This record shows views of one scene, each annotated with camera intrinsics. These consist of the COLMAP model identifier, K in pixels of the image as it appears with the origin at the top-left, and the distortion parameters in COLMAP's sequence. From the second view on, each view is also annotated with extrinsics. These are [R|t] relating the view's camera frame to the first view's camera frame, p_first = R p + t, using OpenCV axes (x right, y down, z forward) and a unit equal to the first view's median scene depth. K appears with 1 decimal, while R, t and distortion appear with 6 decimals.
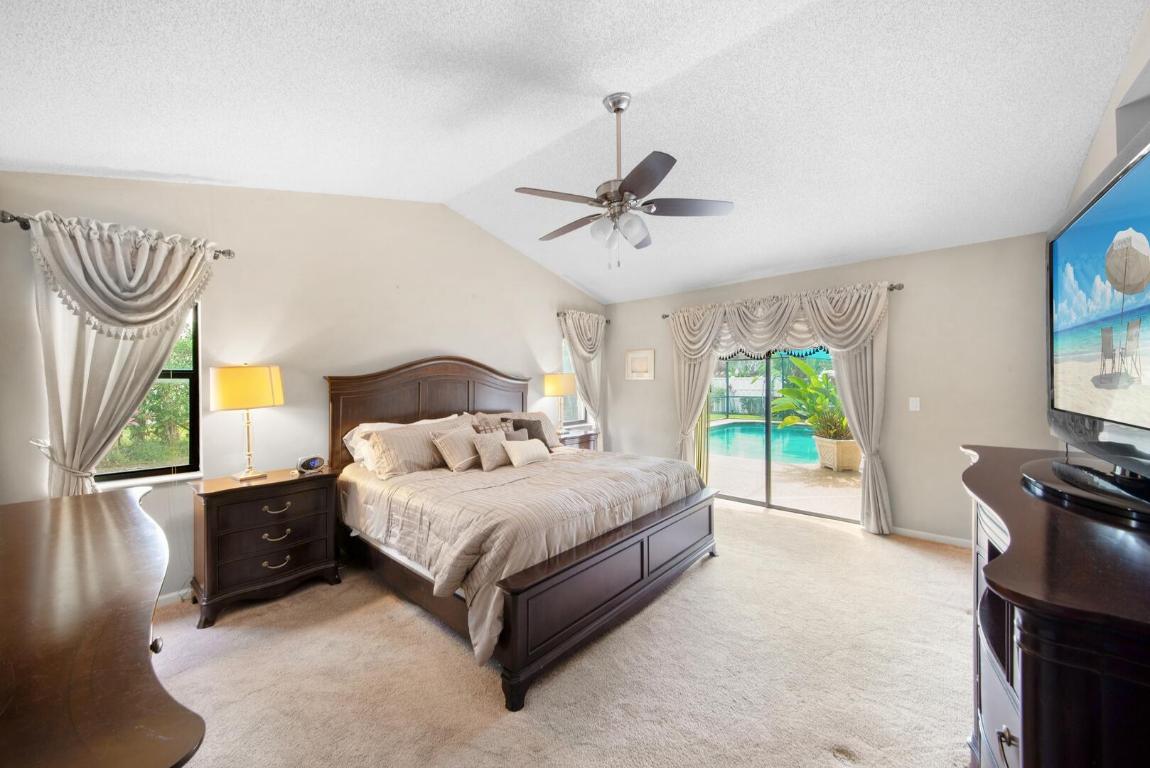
lens RADIAL K [[413.4, 0, 582.1], [0, 413.4, 382.7], [0, 0, 1]] dist [0.001121, -0.002784]
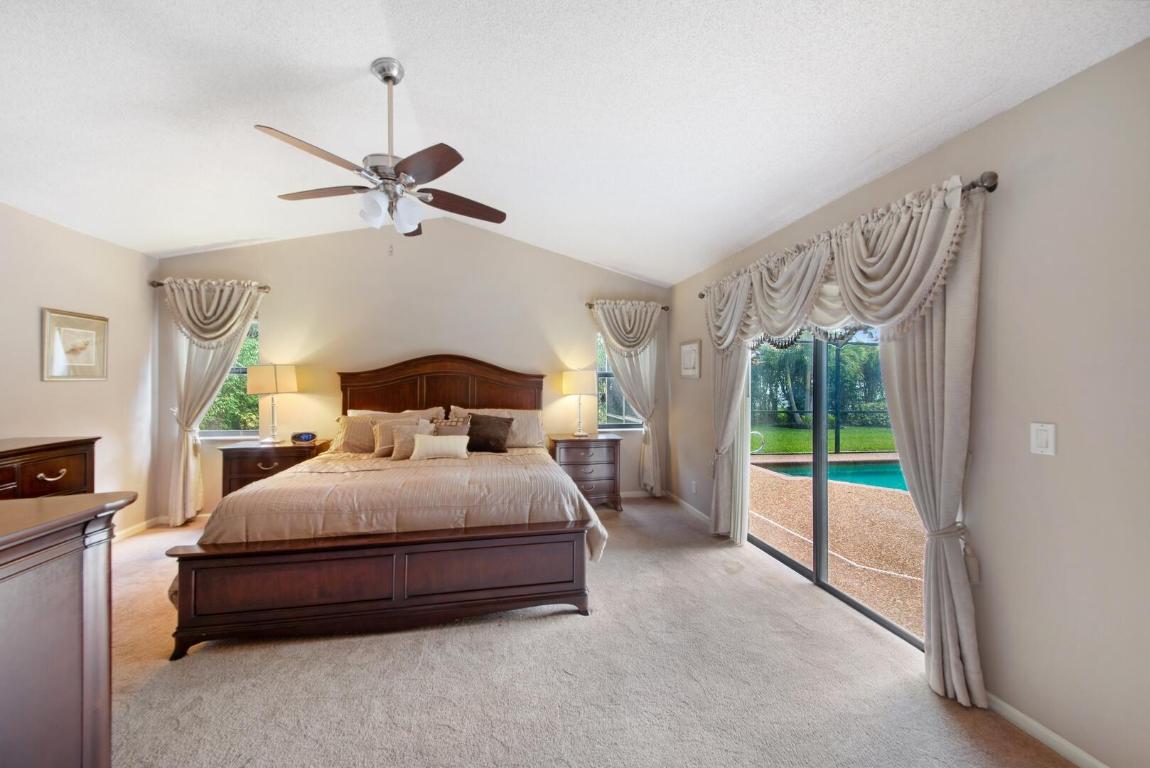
lens RADIAL K [[413.4, 0, 581.1], [0, 413.4, 386.2], [0, 0, 1]] dist [0.001121, -0.002784]
pose [[0.801955, 0.023300, -0.596931, 0.705943], [-0.013986, 0.999698, 0.020231, -0.007021], [0.597221, -0.007875, 0.802038, 0.373427]]
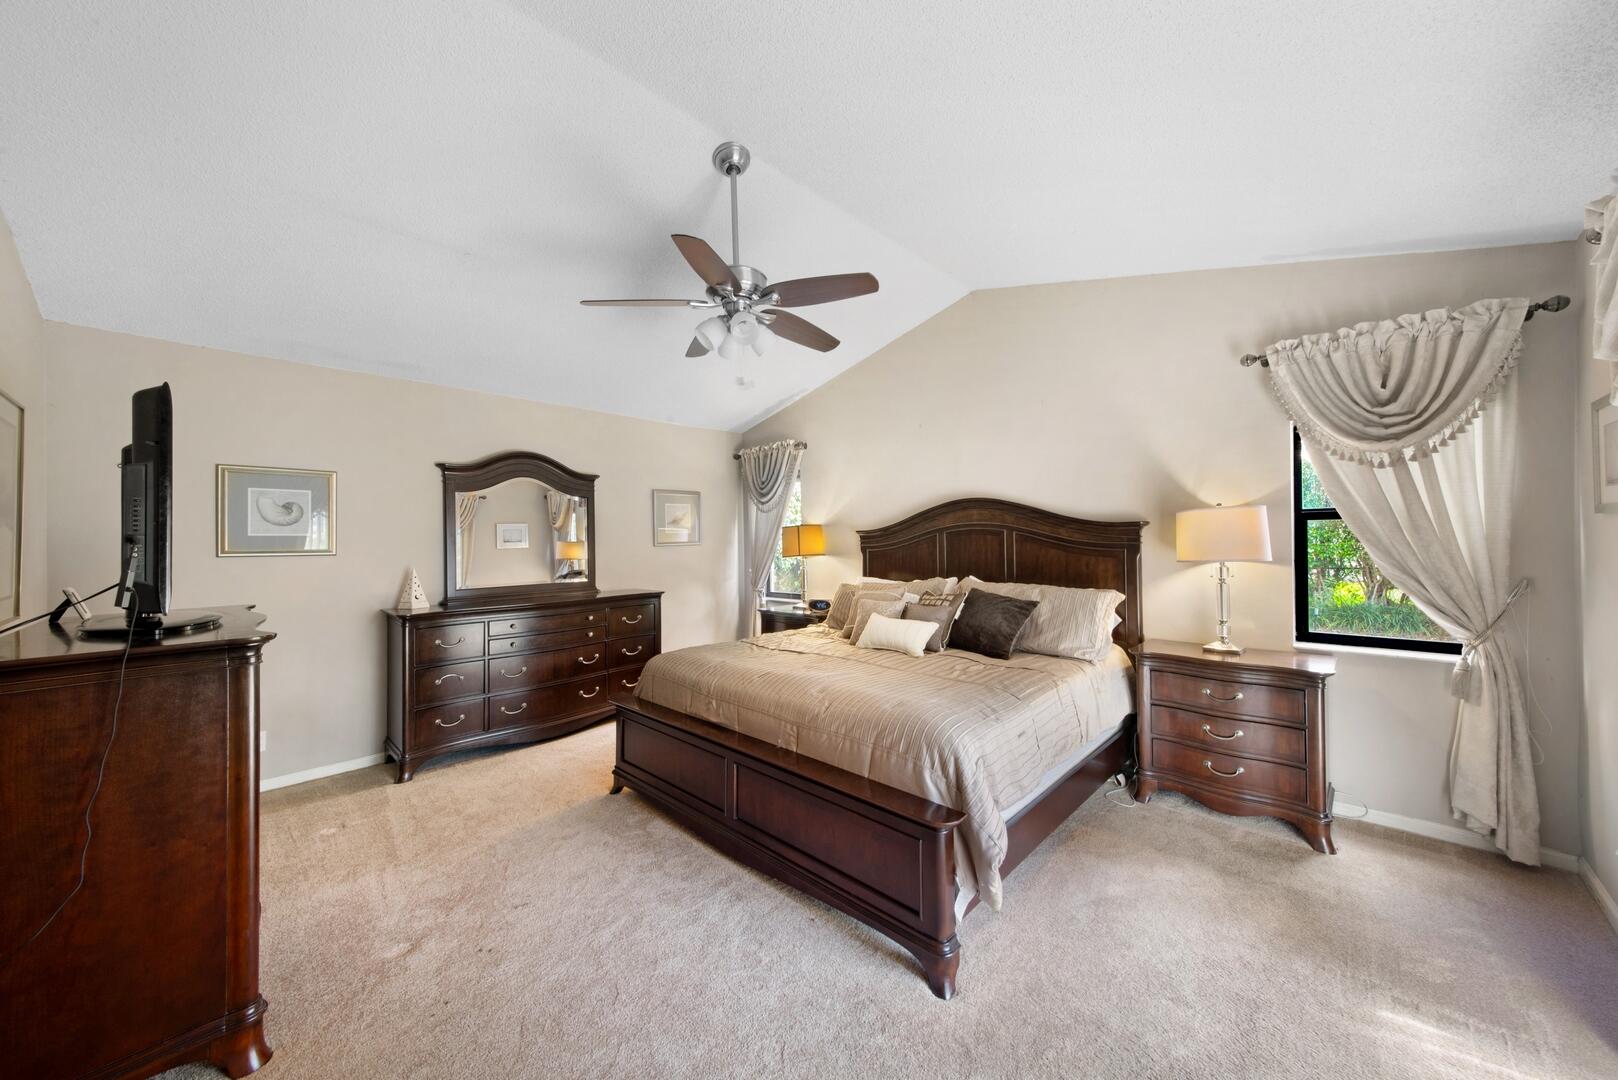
lens RADIAL K [[566.6, 0, 803.2], [0, 566.6, 546.1], [0, 0, 1]] dist [0.013134, -0.000461]
pose [[-0.064500, 0.022266, -0.997669, 0.794526], [0.024169, 0.999493, 0.020745, -0.008354], [0.997625, -0.022774, -0.065005, 0.855360]]
